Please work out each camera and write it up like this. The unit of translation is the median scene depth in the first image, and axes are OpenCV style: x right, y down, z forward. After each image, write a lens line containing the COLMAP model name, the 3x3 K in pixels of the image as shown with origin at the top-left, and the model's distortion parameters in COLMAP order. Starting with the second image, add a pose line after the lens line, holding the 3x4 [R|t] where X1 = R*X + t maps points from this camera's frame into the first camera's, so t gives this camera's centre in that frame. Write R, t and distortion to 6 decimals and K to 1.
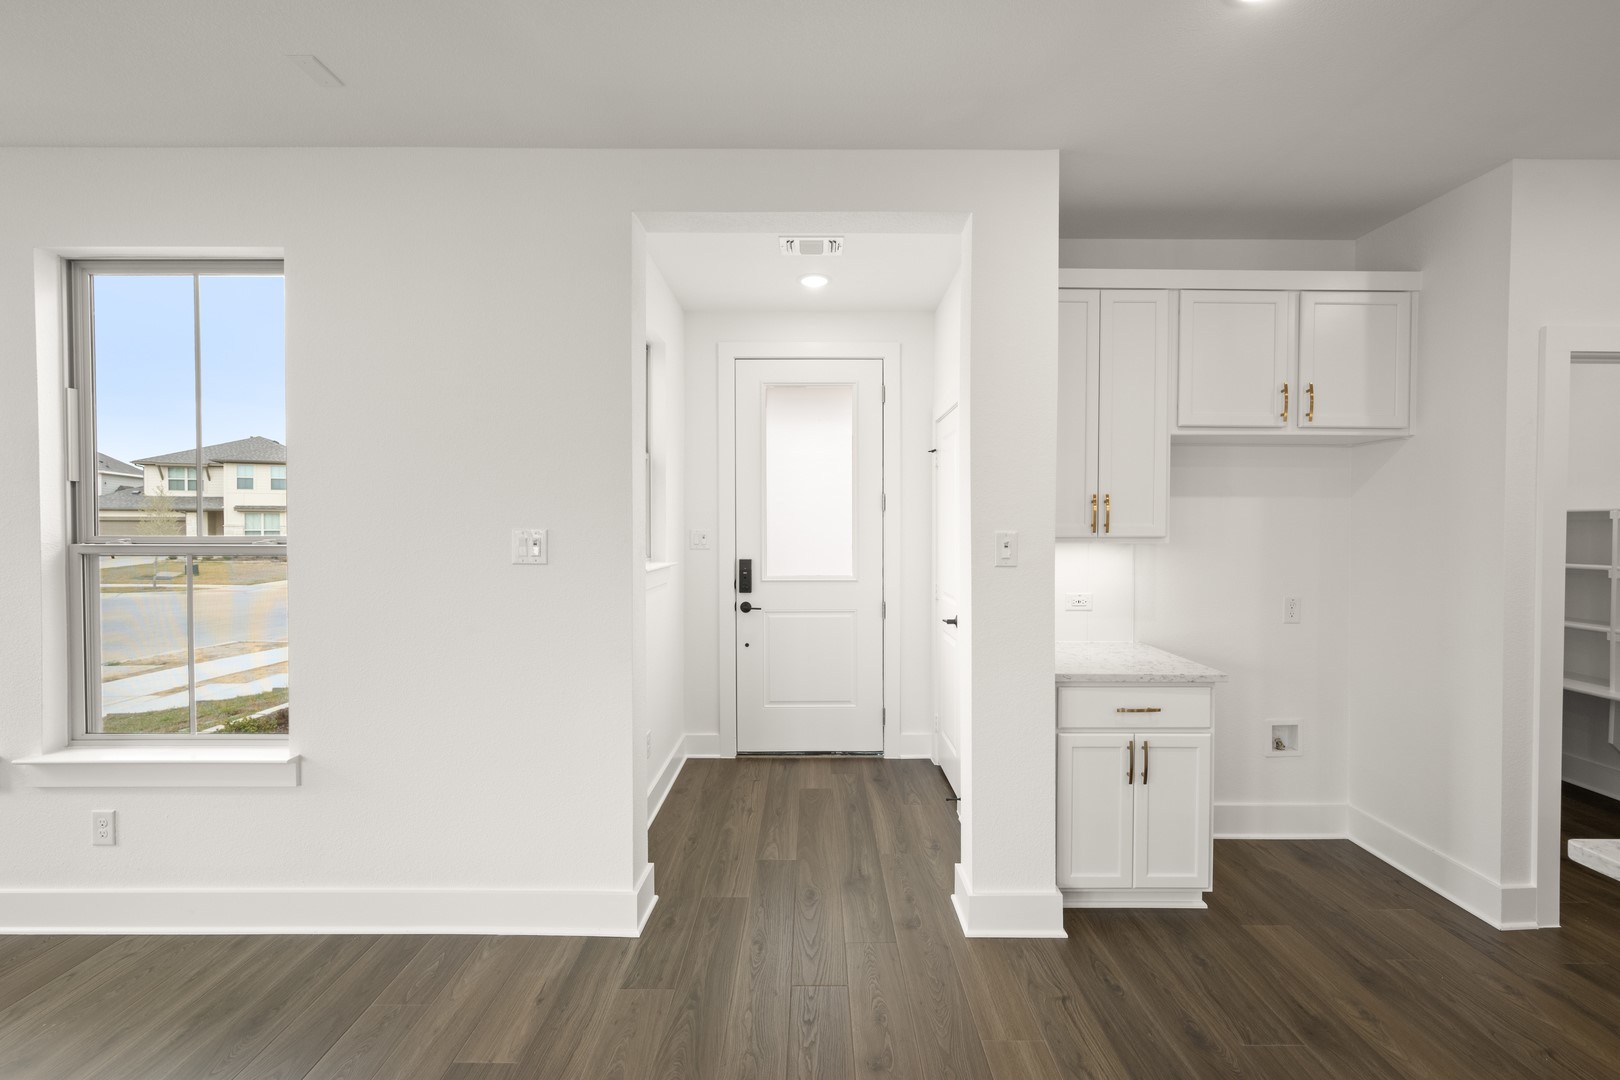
lens RADIAL K [[640.6, 0, 811.8], [0, 640.6, 537.0], [0, 0, 1]] dist [0.000138, -0.000192]
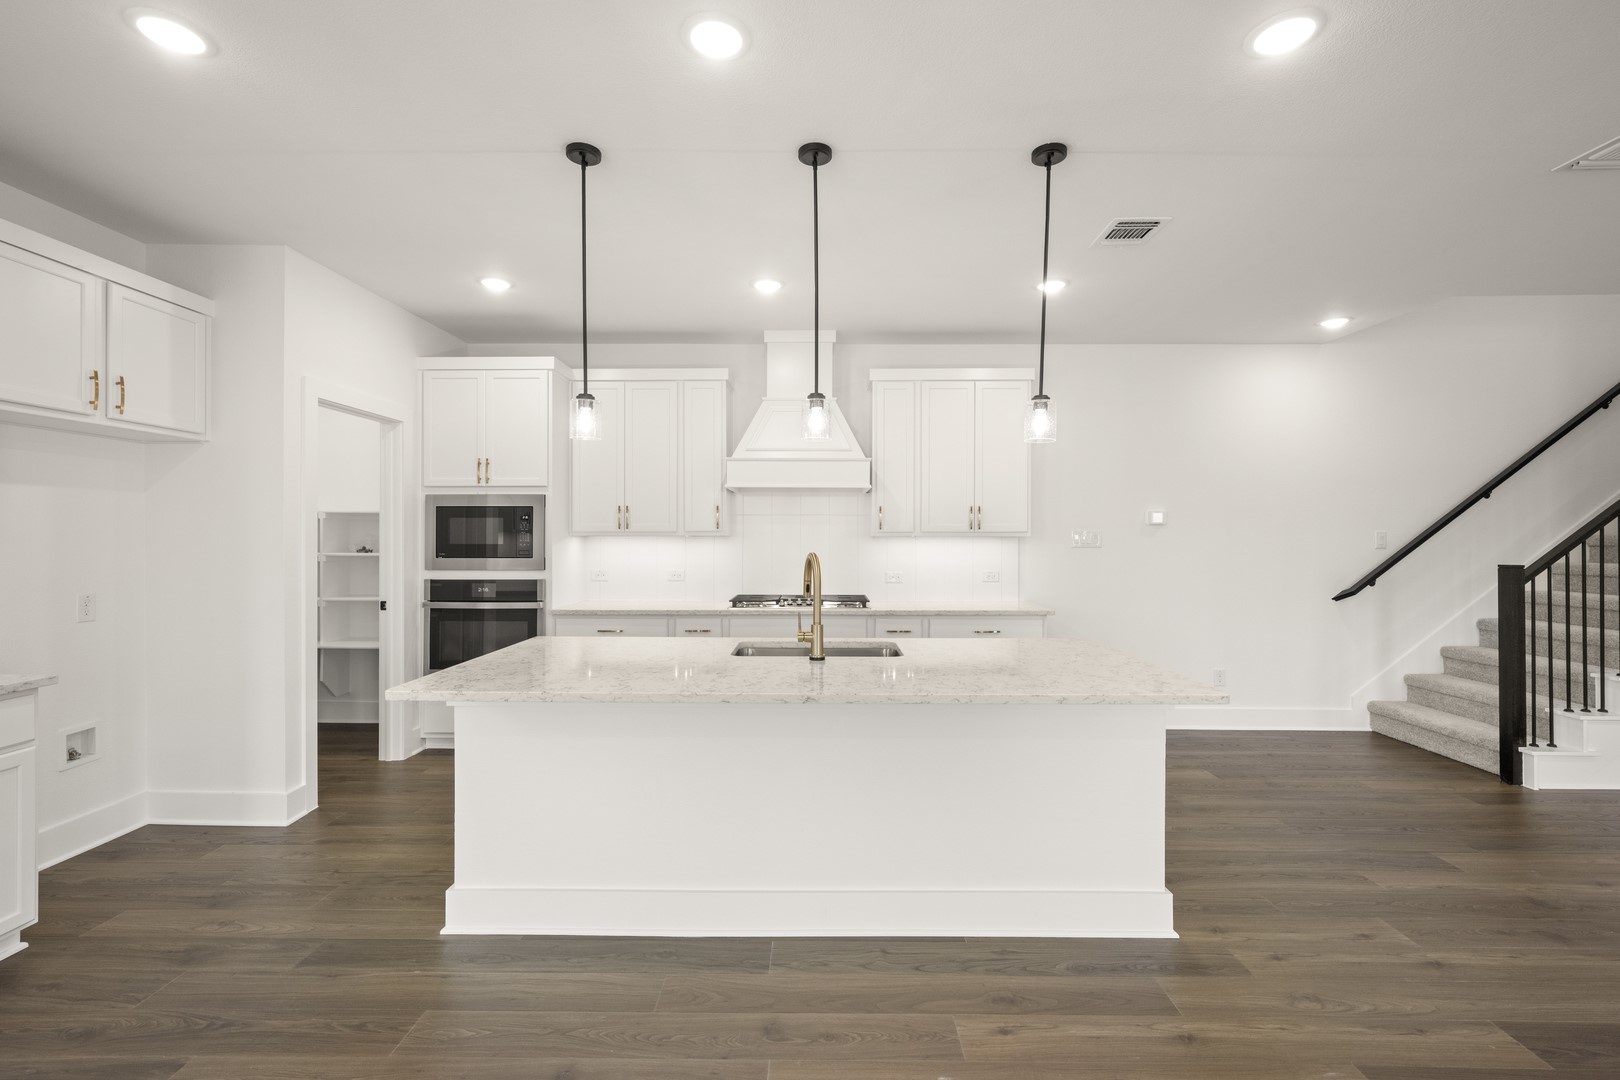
lens RADIAL K [[704.6, 0, 813.7], [0, 704.6, 535.4], [0, 0, 1]] dist [0.000993, 0.002005]
pose [[0.006259, -0.004477, 0.999970, -0.355888], [0.013810, 0.999895, 0.004391, 0.022069], [-0.999885, 0.013782, 0.006320, -0.099822]]
